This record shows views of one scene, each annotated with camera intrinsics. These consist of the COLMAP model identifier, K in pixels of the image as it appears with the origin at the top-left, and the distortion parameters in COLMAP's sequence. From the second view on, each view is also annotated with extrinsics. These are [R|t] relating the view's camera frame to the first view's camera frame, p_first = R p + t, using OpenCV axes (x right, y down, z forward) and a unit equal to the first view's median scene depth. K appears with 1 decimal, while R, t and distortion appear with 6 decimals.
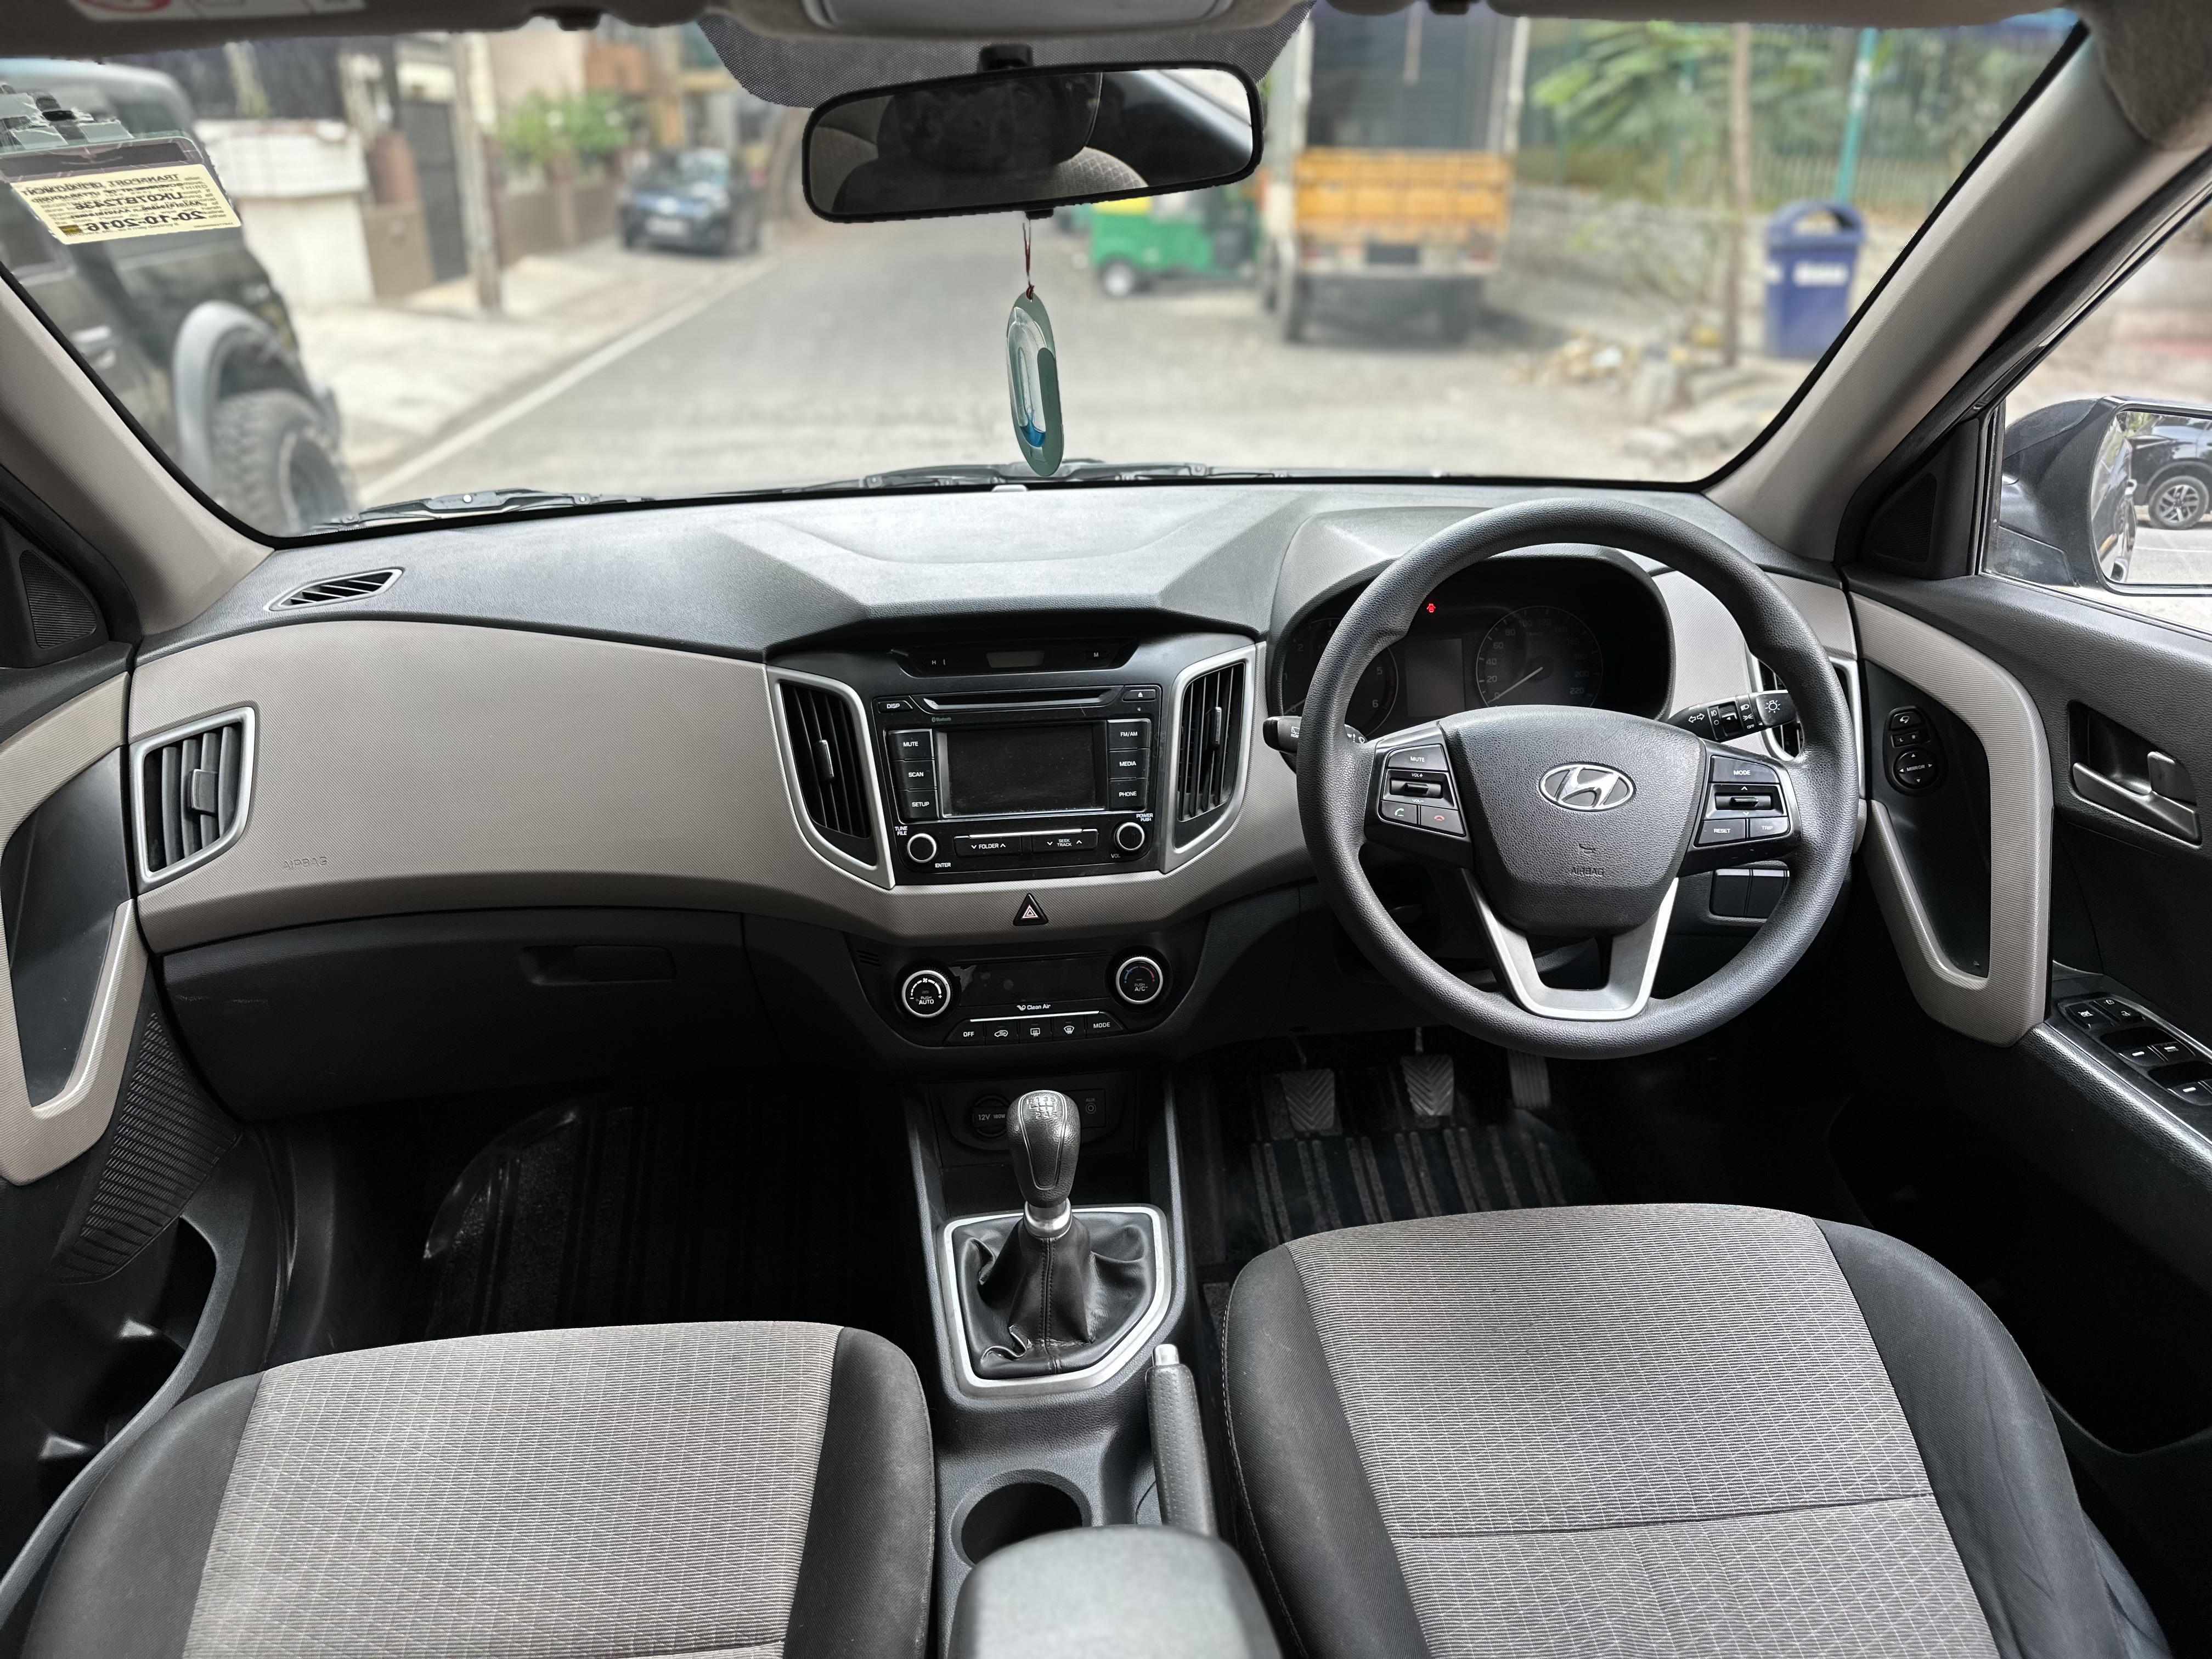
lens RADIAL K [[1655.3, 0, 1028.8], [0, 1655.3, 888.3], [0, 0, 1]] dist [0.087973, -0.109222]
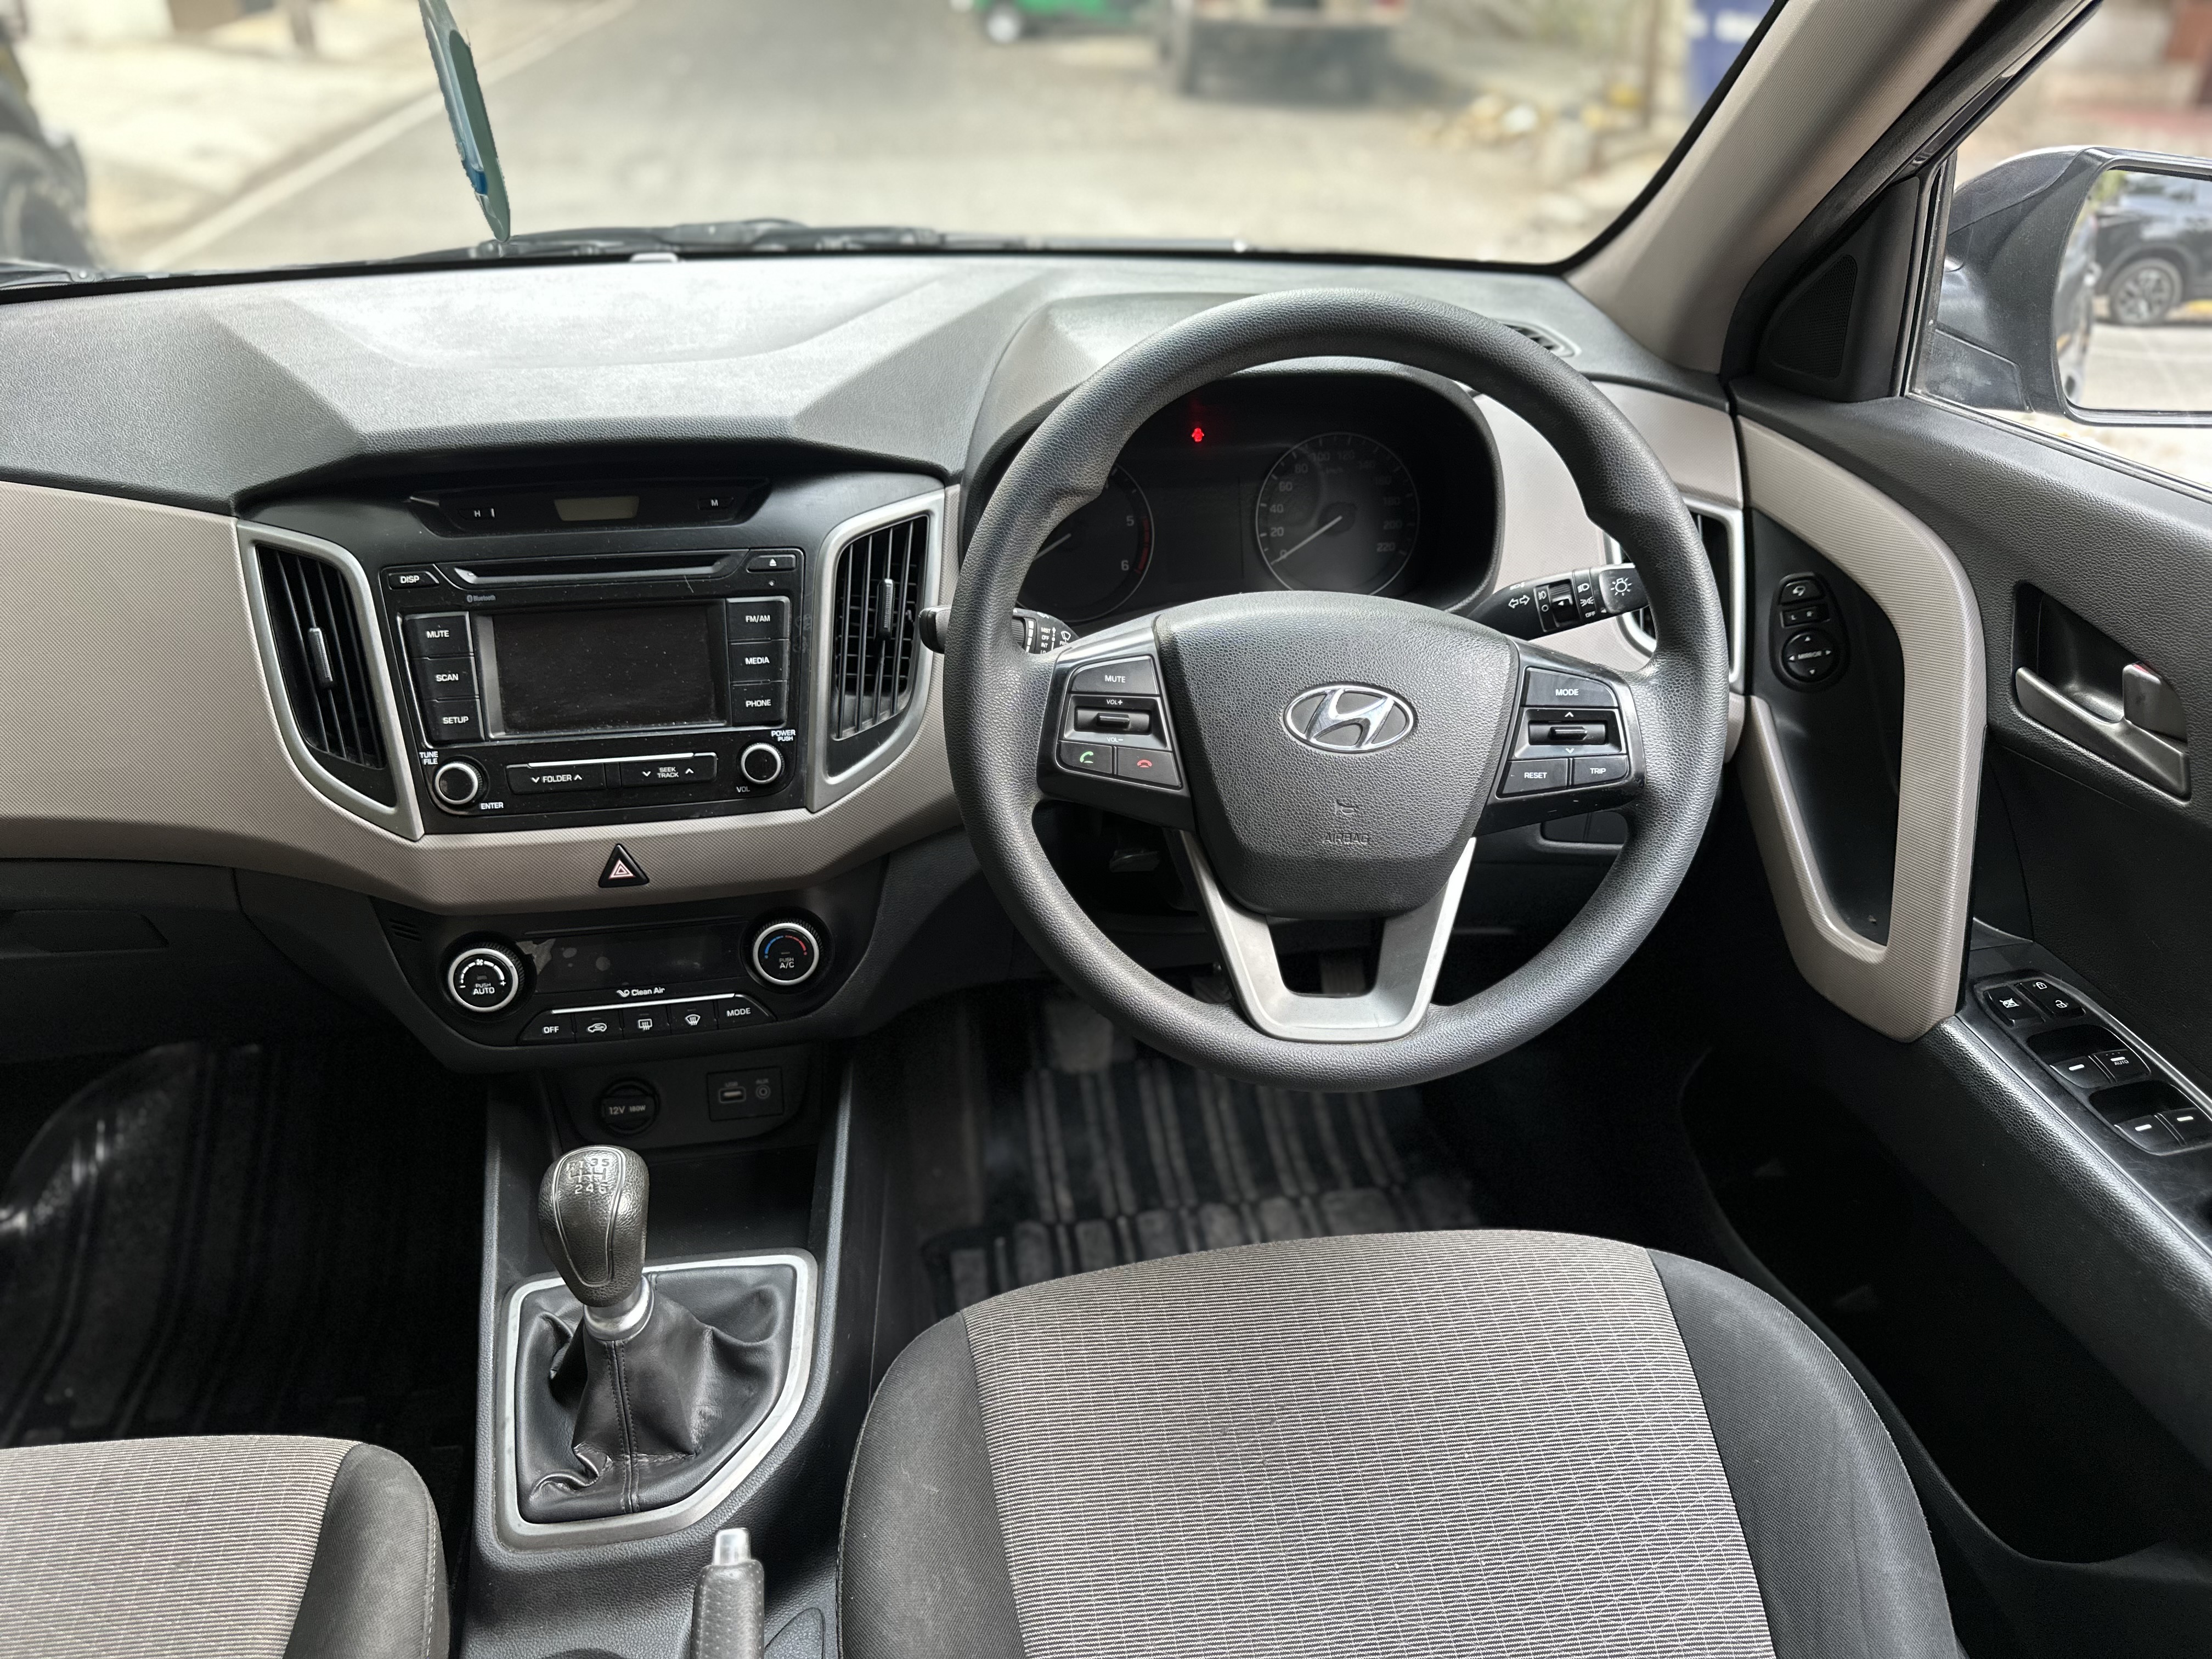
lens RADIAL K [[1655.3, 0, 1028.8], [0, 1655.3, 888.3], [0, 0, 1]] dist [0.087973, -0.109222]
pose [[0.998696, -0.010703, 0.049919, 0.143473], [0.004473, 0.992361, 0.123284, -0.066798], [-0.050857, -0.122900, 0.991115, 0.265763]]
